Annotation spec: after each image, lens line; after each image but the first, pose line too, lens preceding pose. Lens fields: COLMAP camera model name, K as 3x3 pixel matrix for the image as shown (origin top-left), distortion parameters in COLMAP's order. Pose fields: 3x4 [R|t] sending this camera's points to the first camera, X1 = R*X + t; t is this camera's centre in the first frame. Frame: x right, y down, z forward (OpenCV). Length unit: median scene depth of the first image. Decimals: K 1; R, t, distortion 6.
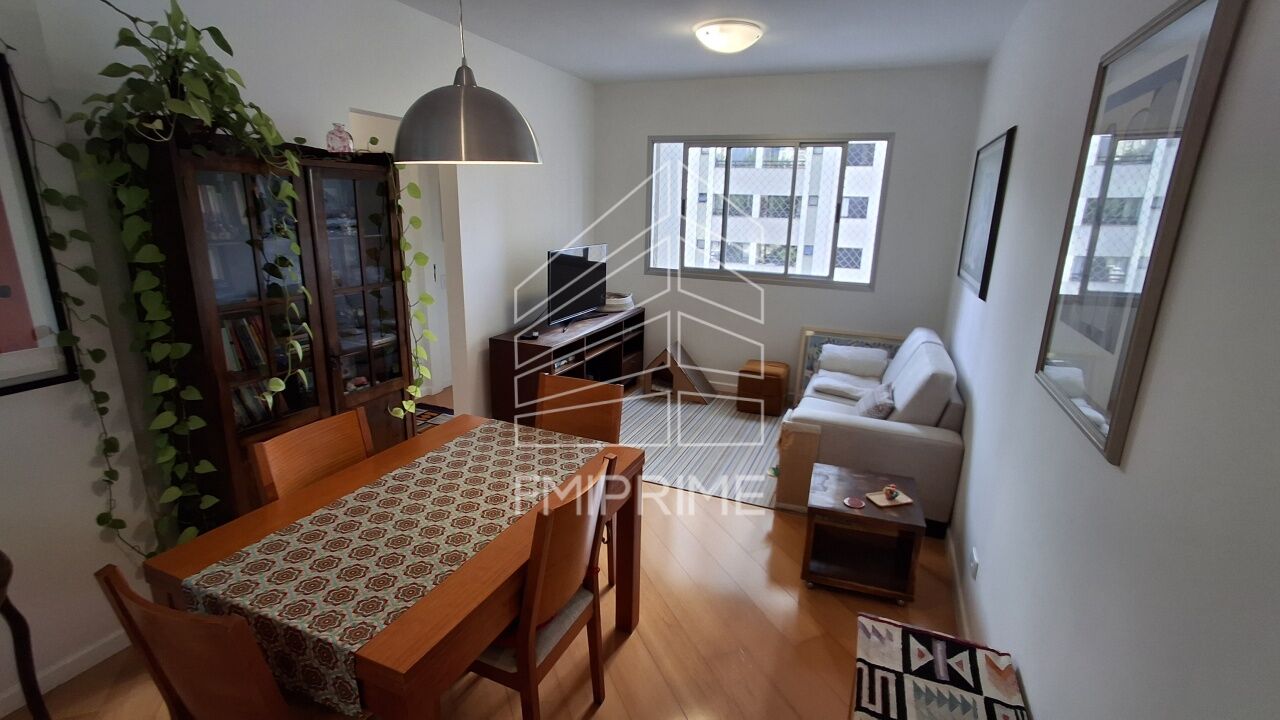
lens RADIAL K [[586.6, 0, 657.2], [0, 586.6, 365.2], [0, 0, 1]] dist [0.010960, -0.000851]
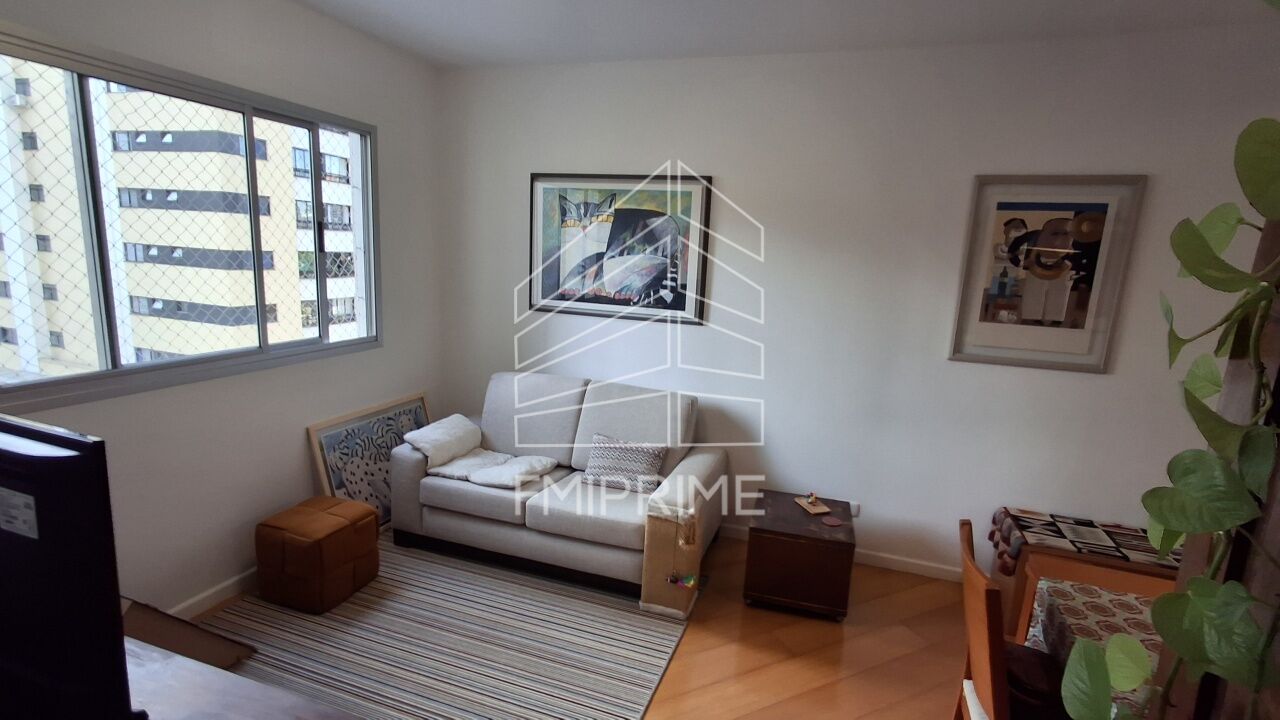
lens RADIAL K [[586.6, 0, 657.2], [0, 586.6, 365.2], [0, 0, 1]] dist [0.010960, -0.000851]
pose [[-0.058687, -0.229771, 0.971474, -0.624285], [0.209151, 0.948723, 0.237025, -0.360485], [-0.976121, 0.217095, -0.007621, 1.215351]]
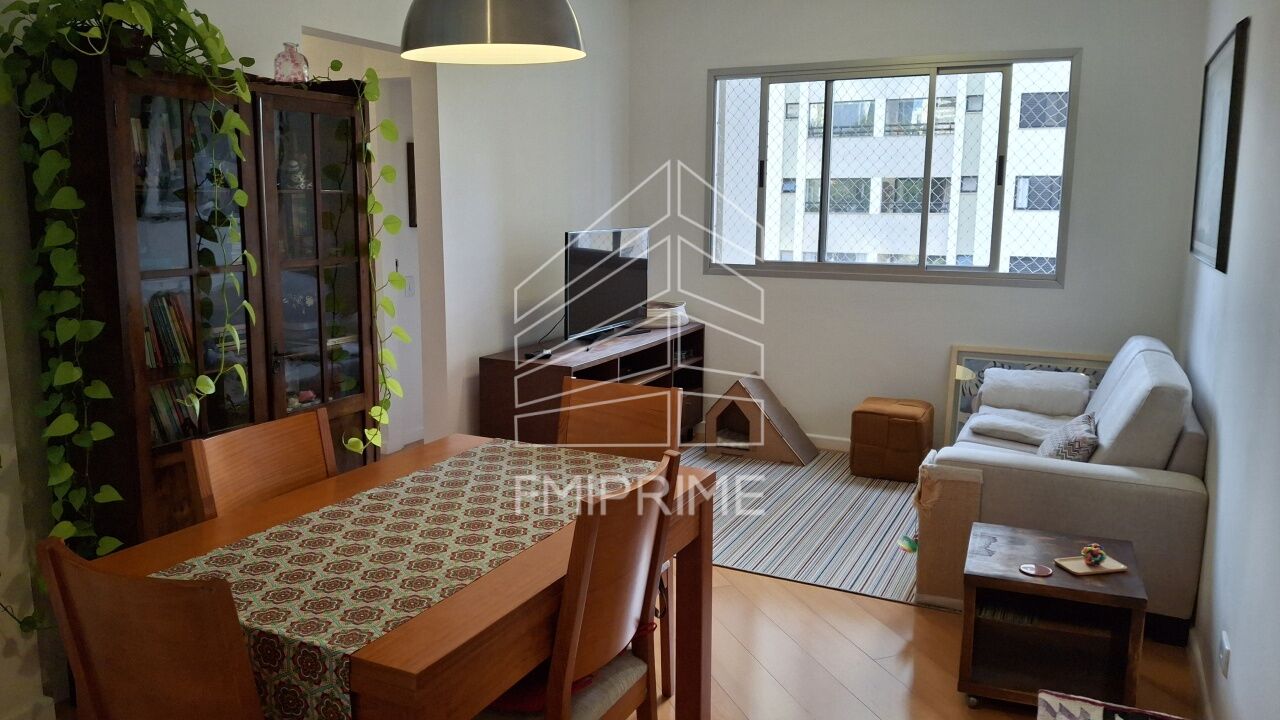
lens RADIAL K [[949.1, 0, 656.2], [0, 949.1, 359.6], [0, 0, 1]] dist [0.101576, -0.156835]
pose [[0.997842, -0.012305, -0.064500, -0.014909], [0.005314, 0.994195, -0.107463, 0.113911], [0.065448, 0.106888, 0.992115, -0.118937]]
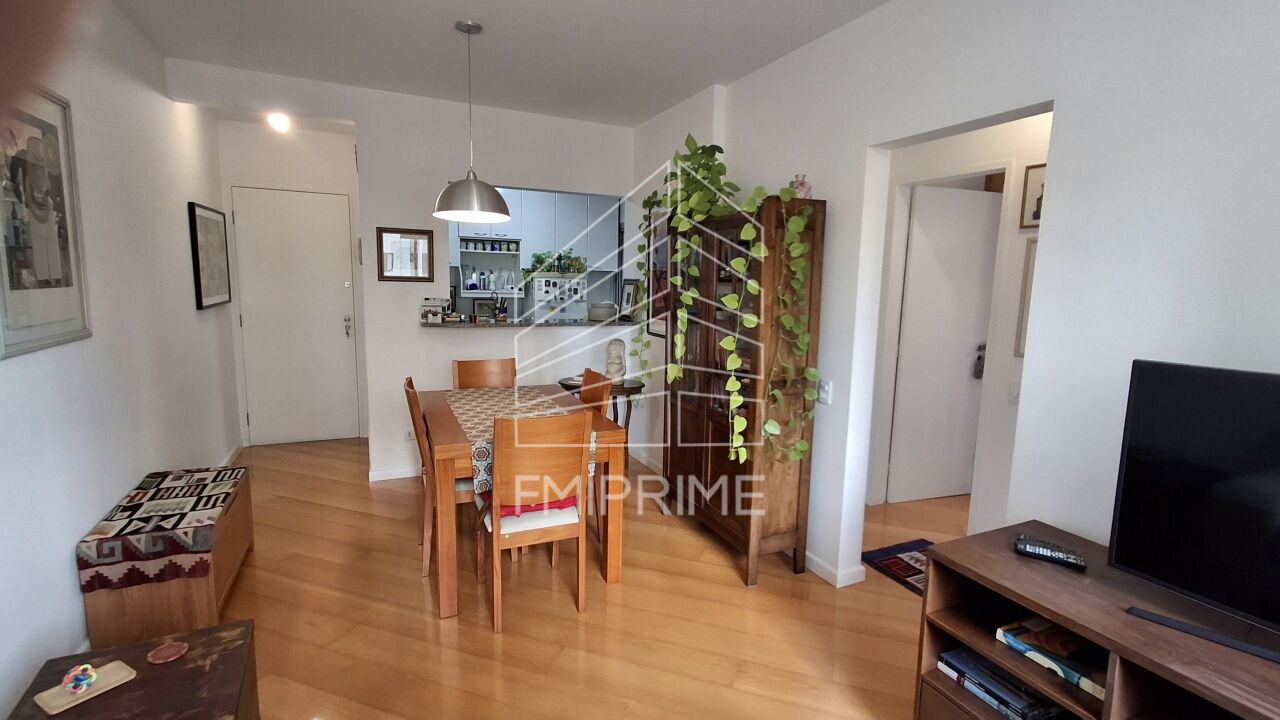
lens RADIAL K [[595.5, 0, 653.0], [0, 595.5, 359.8], [0, 0, 1]] dist [0.001306, 0.014574]
pose [[-0.686988, 0.050436, -0.724916, 0.414077], [-0.239545, 0.926109, 0.291446, -0.363104], [0.686051, 0.373870, -0.624144, 1.585147]]
